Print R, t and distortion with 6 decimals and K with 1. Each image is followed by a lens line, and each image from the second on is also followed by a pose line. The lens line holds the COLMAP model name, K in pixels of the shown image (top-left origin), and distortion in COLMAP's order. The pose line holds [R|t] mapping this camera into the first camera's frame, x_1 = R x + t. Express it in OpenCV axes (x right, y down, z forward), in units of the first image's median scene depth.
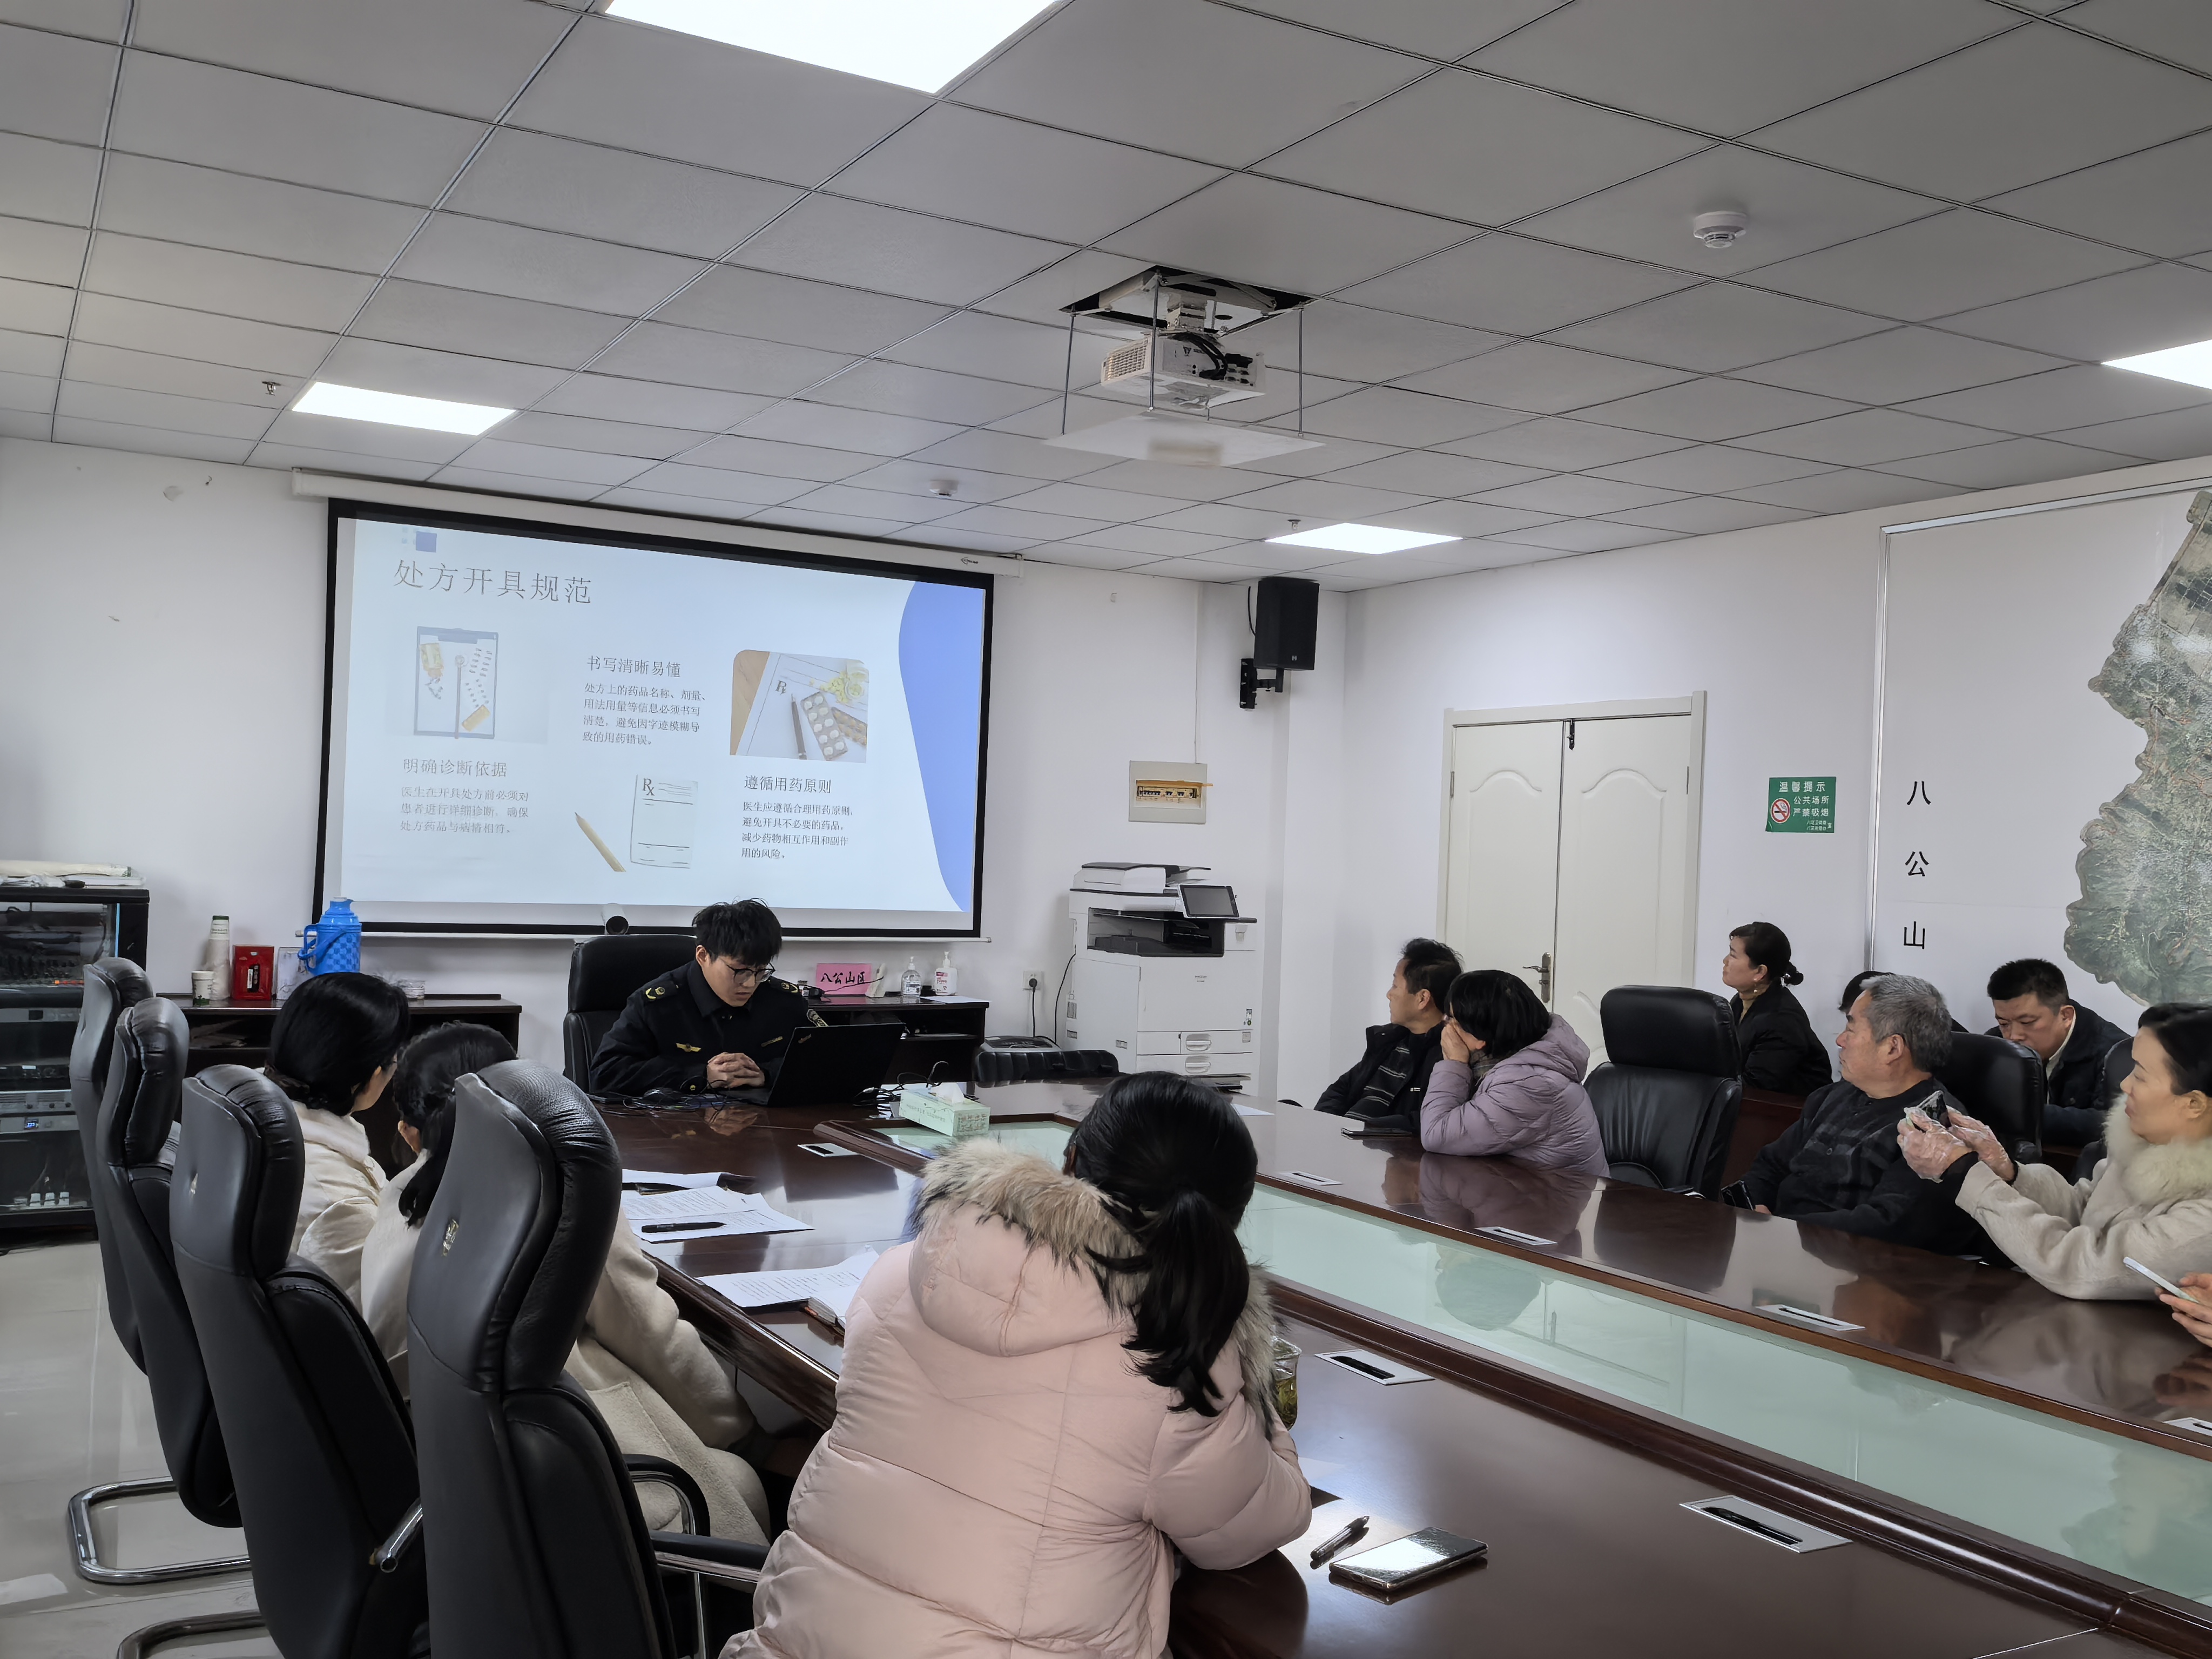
lens RADIAL K [[2030.7, 0, 1101.8], [0, 2030.7, 835.5], [0, 0, 1]] dist [-0.061596, 0.000000]
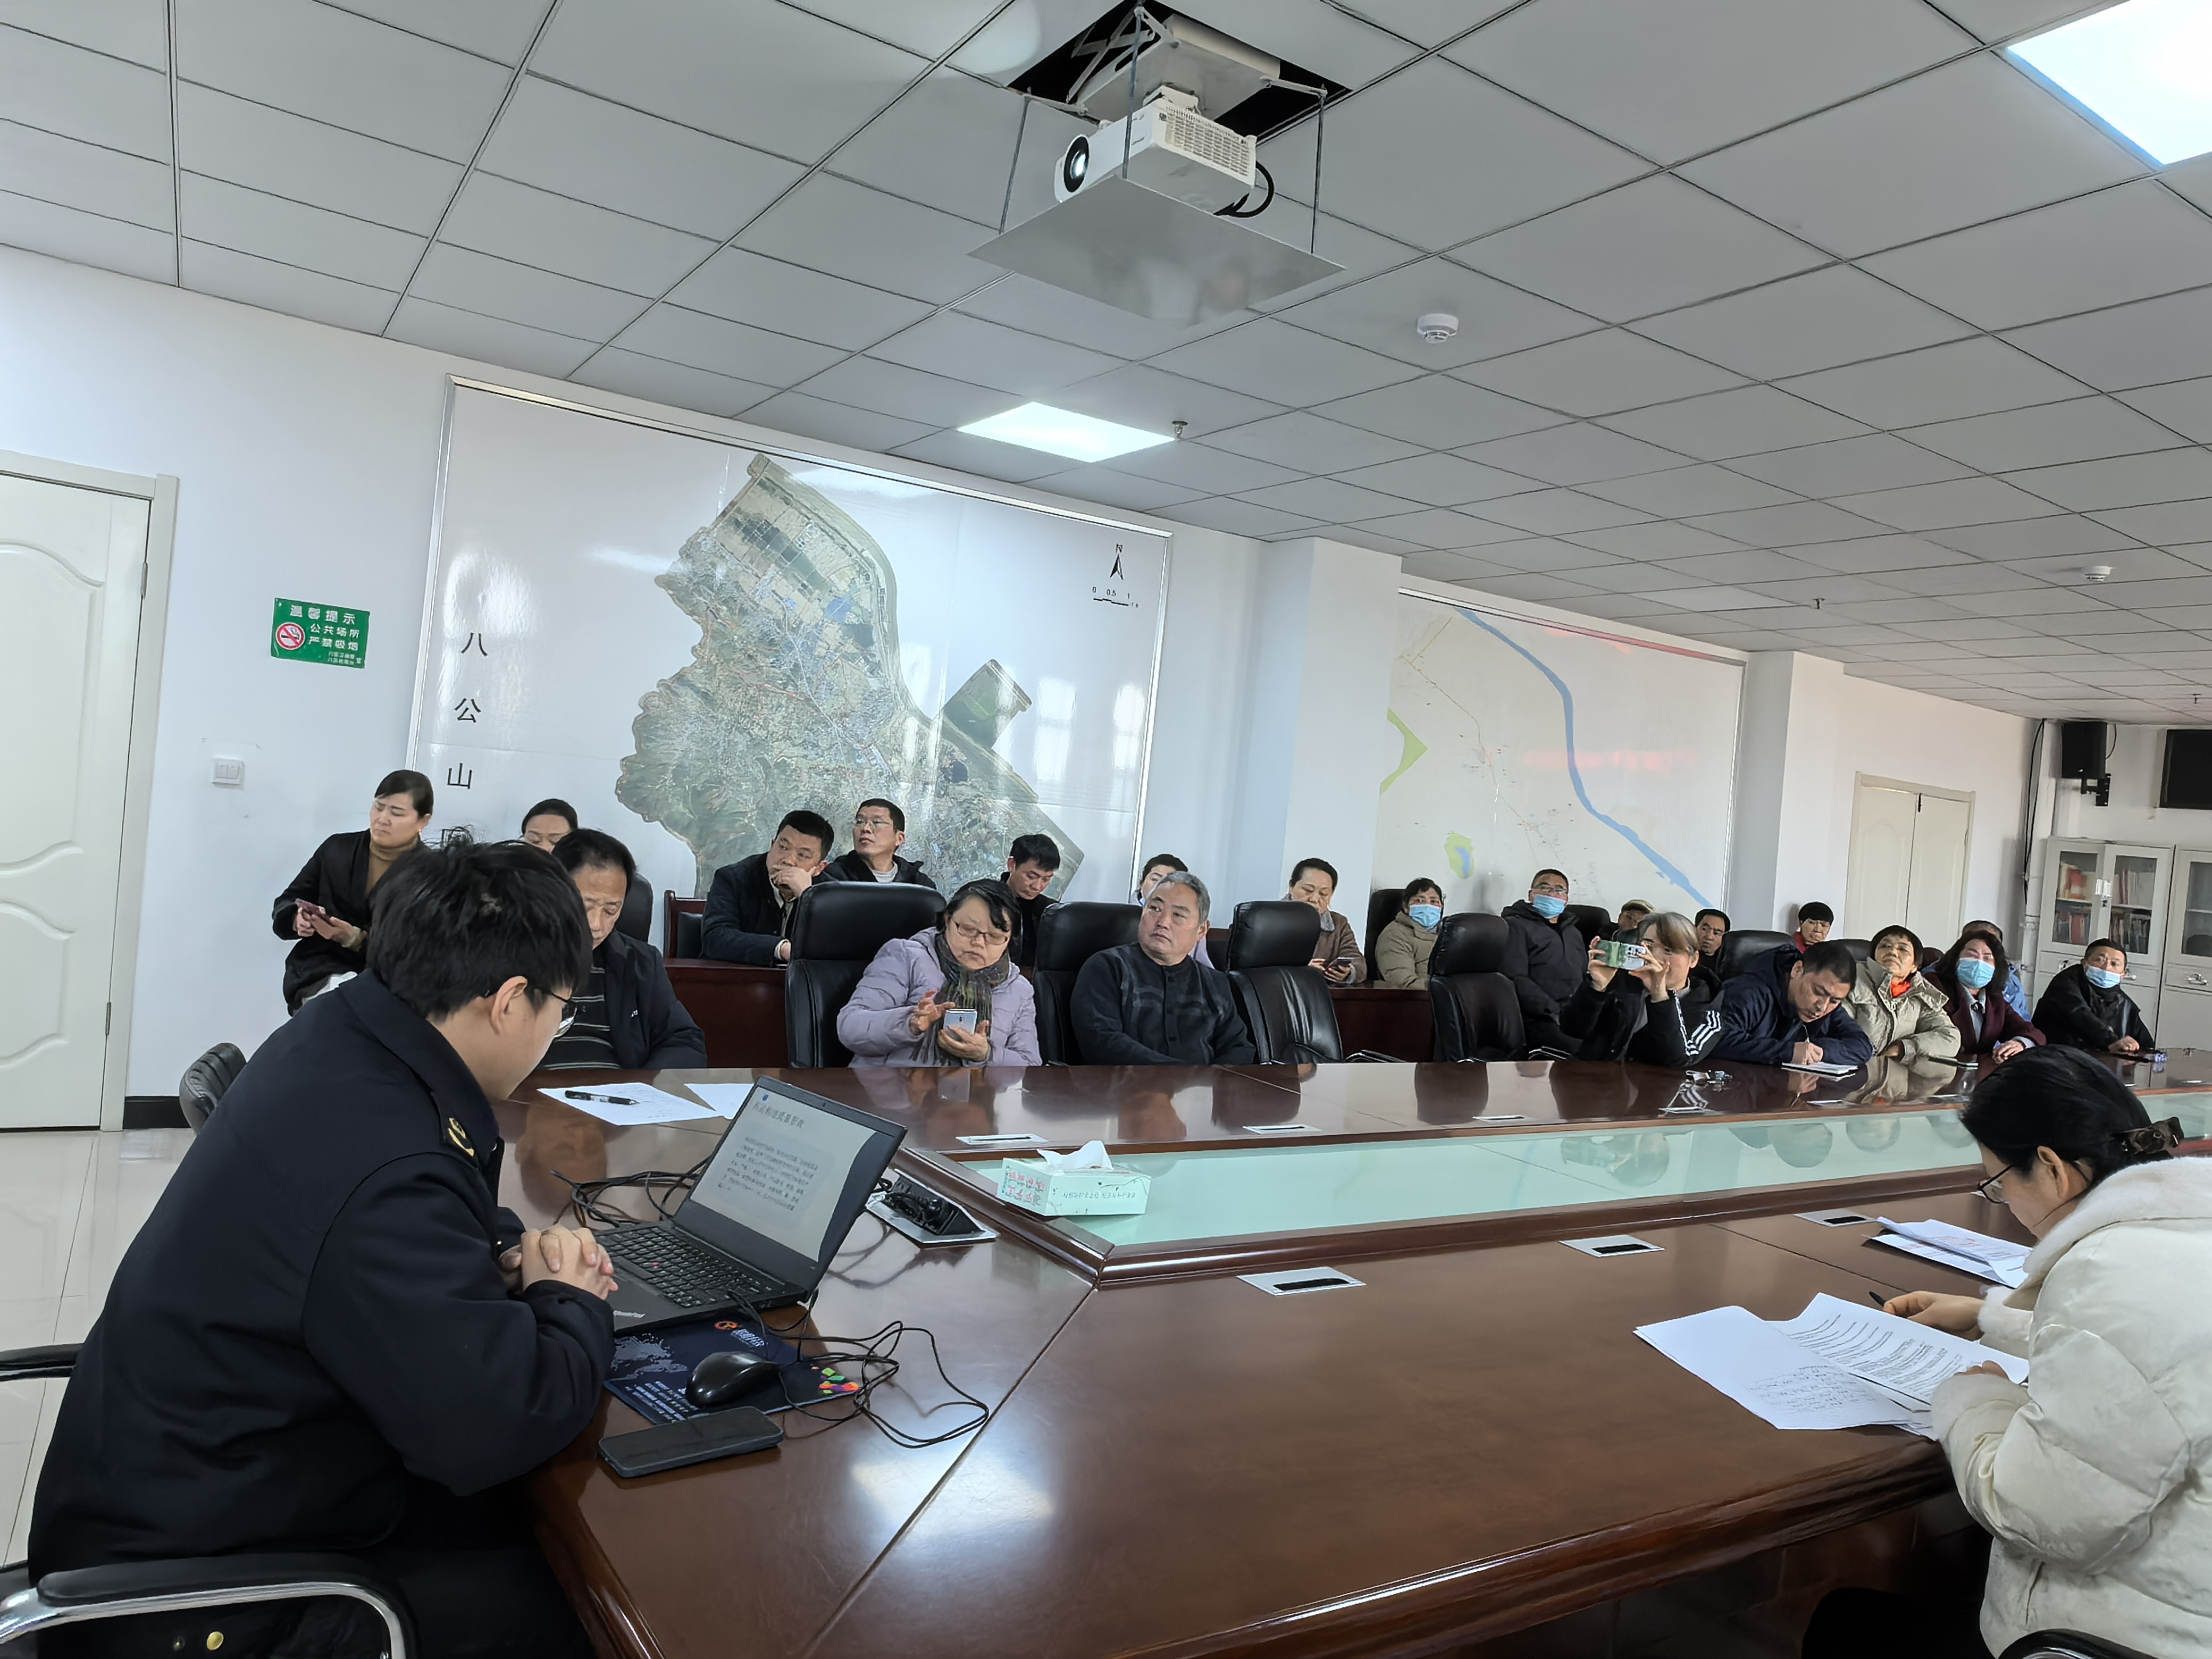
lens RADIAL K [[1439.3, 0, 1098.5], [0, 1439.3, 814.5], [0, 0, 1]] dist [-0.001793, 0.000182]
pose [[-0.041198, -0.053333, 0.997727, -0.404644], [-0.118176, 0.991825, 0.048138, -0.007663], [-0.992138, -0.115925, -0.047164, 0.759144]]
